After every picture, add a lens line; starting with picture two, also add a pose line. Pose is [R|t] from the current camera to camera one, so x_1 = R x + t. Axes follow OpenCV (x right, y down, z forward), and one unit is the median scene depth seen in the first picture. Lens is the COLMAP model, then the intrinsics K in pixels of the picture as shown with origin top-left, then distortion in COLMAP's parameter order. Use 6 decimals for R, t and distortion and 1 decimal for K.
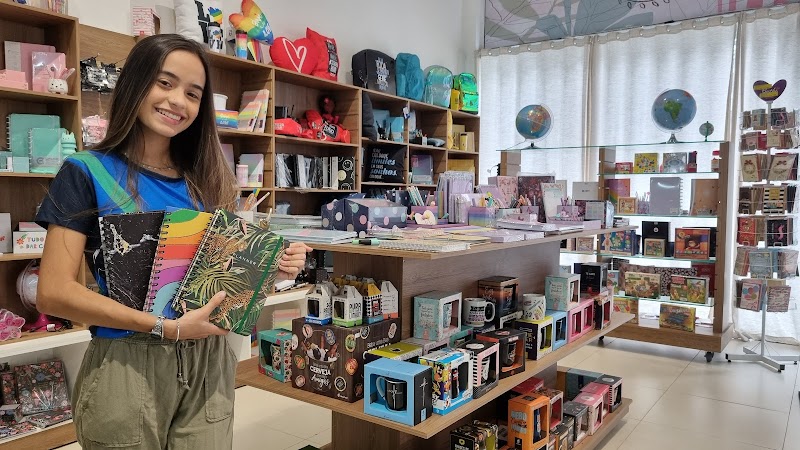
lens RADIAL K [[606.6, 0, 401.9], [0, 606.6, 233.4], [0, 0, 1]] dist [0.045123, -0.021461]
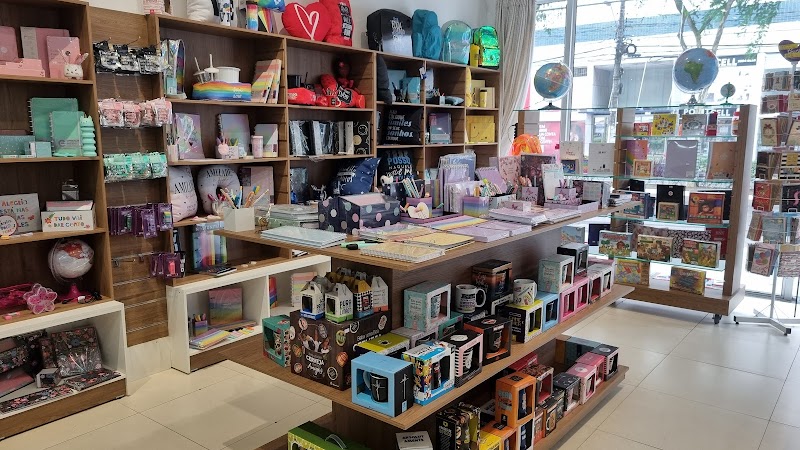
lens RADIAL K [[606.6, 0, 407.5], [0, 606.6, 236.1], [0, 0, 1]] dist [0.045123, -0.021461]
pose [[0.998873, 0.002867, -0.047367, 0.052106], [0.002297, 0.994082, 0.108606, -0.071760], [0.047399, -0.108592, 0.992956, -0.032887]]
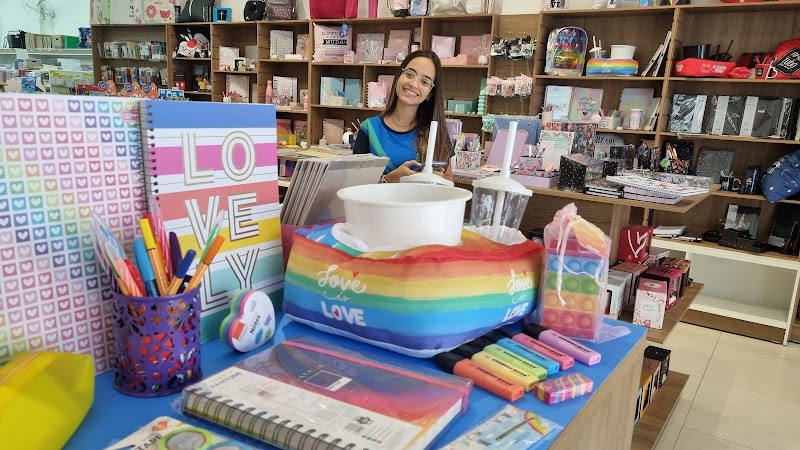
lens RADIAL K [[606.6, 0, 398.1], [0, 606.6, 224.6], [0, 0, 1]] dist [0.045123, -0.021461]
pose [[0.004805, 0.192517, -0.981282, 1.066875], [-0.114745, 0.974918, 0.190707, -0.093044], [0.993383, 0.111681, 0.026775, 0.756310]]
